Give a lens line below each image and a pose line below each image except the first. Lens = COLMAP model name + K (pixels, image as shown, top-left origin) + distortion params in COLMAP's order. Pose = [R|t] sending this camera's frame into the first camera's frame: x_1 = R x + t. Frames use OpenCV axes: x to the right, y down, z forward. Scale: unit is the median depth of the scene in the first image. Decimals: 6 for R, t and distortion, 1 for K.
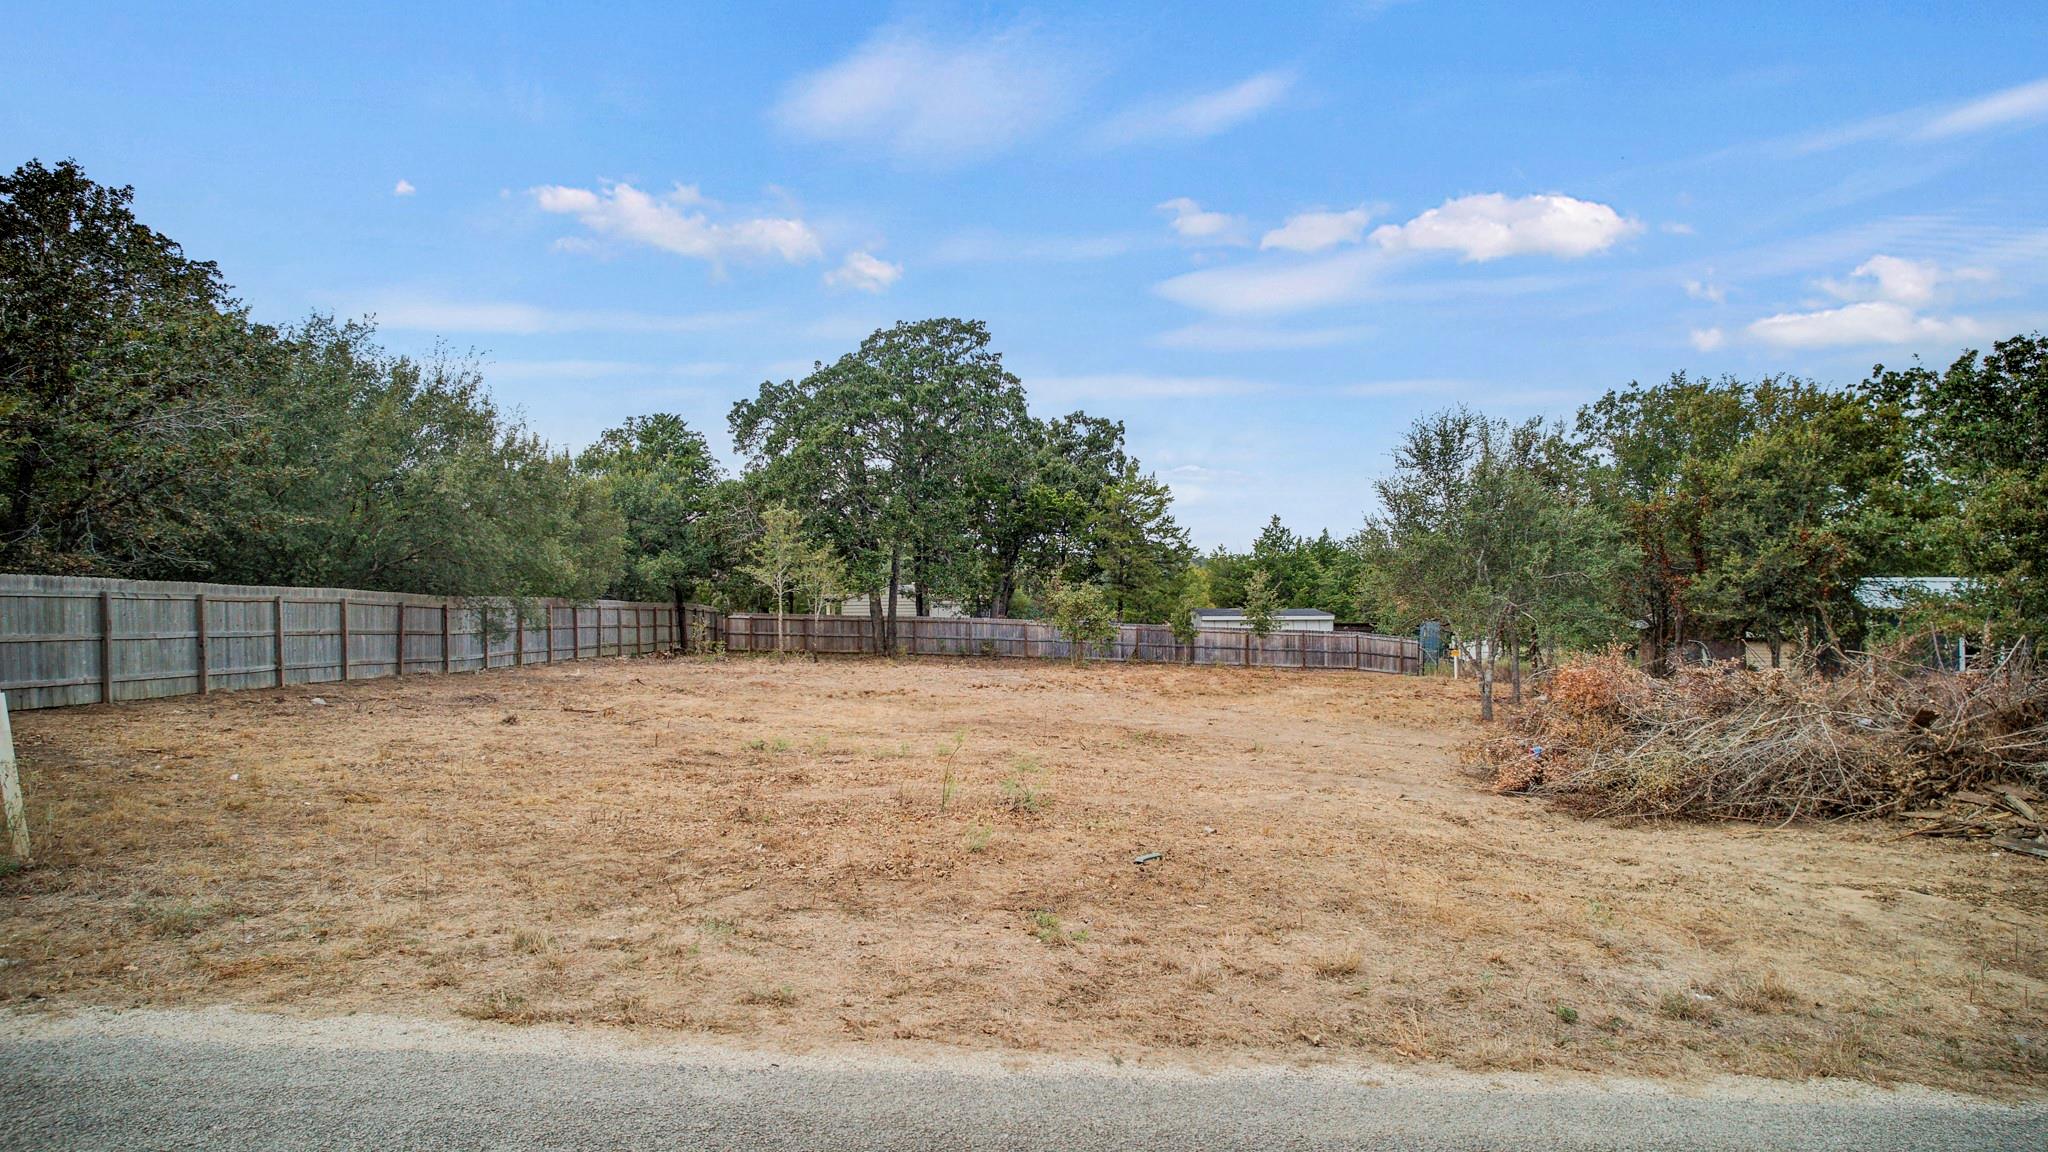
lens RADIAL K [[1332.6, 0, 1024.0], [0, 1332.6, 576.0], [0, 0, 1]] dist [-0.080395, 0.069529]
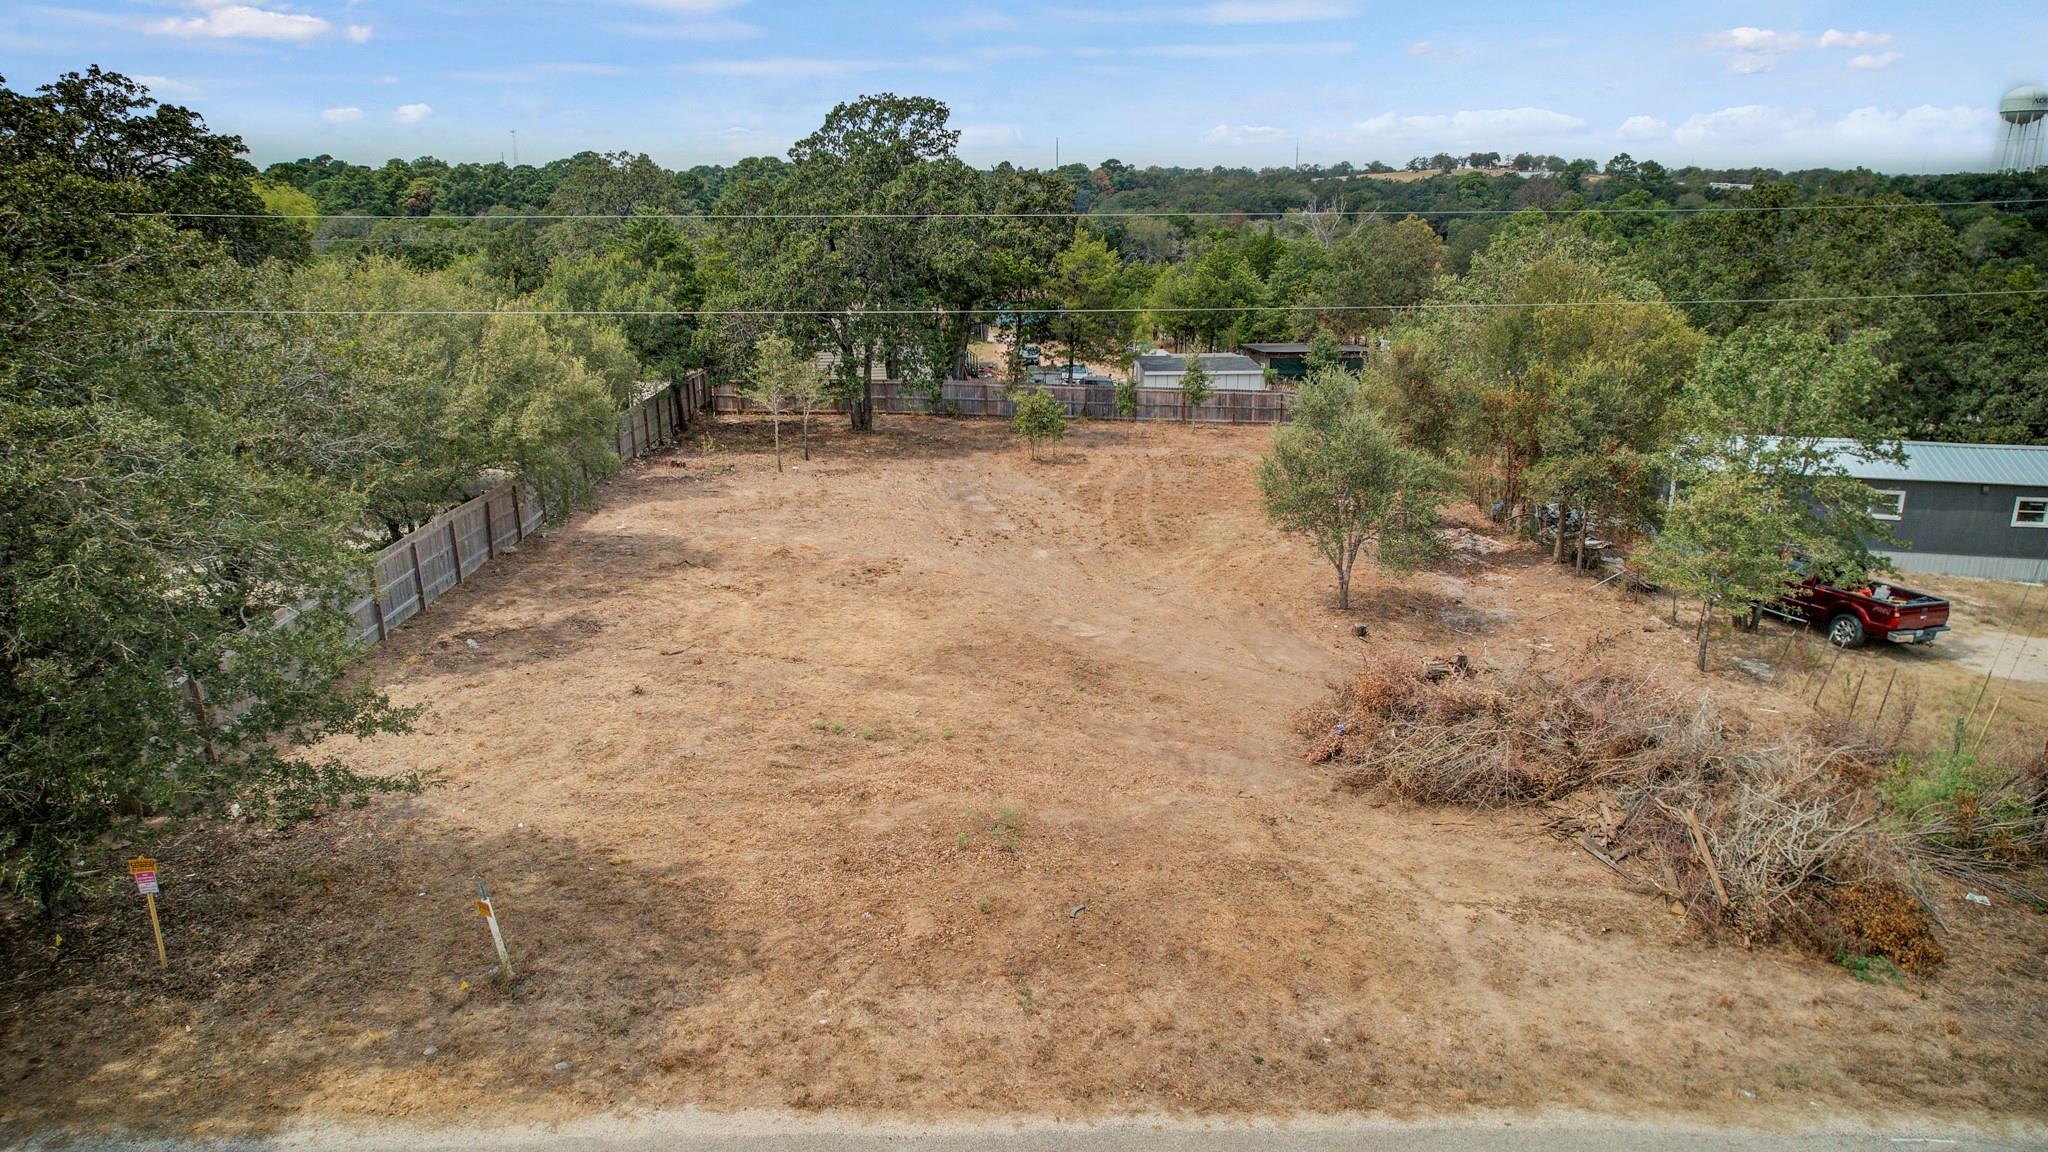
lens RADIAL K [[1336.5, 0, 1024.0], [0, 1336.5, 576.0], [0, 0, 1]] dist [-0.072929, 0.060683]
pose [[0.999349, -0.012571, 0.033805, -0.007696], [0.002222, 0.956971, 0.290174, -0.159368], [-0.035998, -0.289910, 0.956377, -0.131080]]
